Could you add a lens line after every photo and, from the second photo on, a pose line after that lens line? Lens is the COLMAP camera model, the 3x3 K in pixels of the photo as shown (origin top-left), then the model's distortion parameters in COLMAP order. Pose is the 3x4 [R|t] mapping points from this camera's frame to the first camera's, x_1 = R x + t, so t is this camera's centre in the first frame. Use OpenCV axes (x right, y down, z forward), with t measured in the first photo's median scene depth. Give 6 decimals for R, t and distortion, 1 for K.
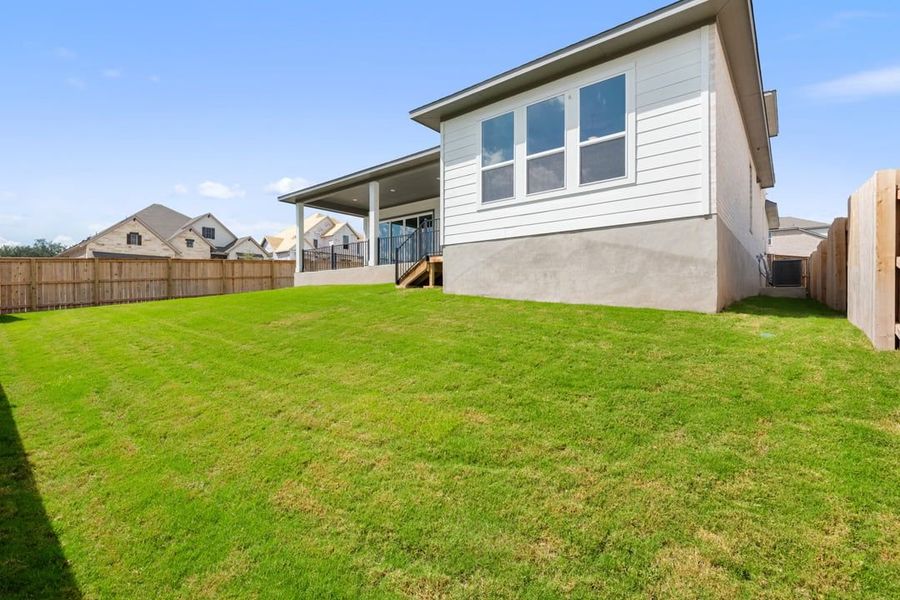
lens RADIAL K [[451.9, 0, 447.2], [0, 451.9, 305.1], [0, 0, 1]] dist [-0.024815, -0.000167]
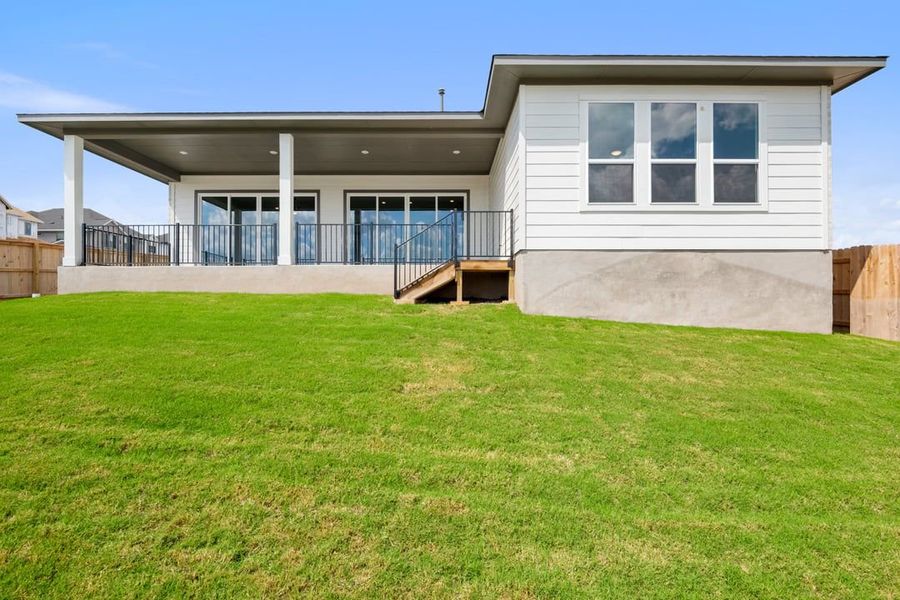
lens RADIAL K [[451.9, 0, 448.5], [0, 451.9, 305.6], [0, 0, 1]] dist [-0.024815, -0.000167]
pose [[0.744429, 0.002255, 0.667697, -0.721789], [0.003556, 0.999967, -0.007342, -0.041735], [-0.667692, 0.007840, 0.744397, 0.635856]]
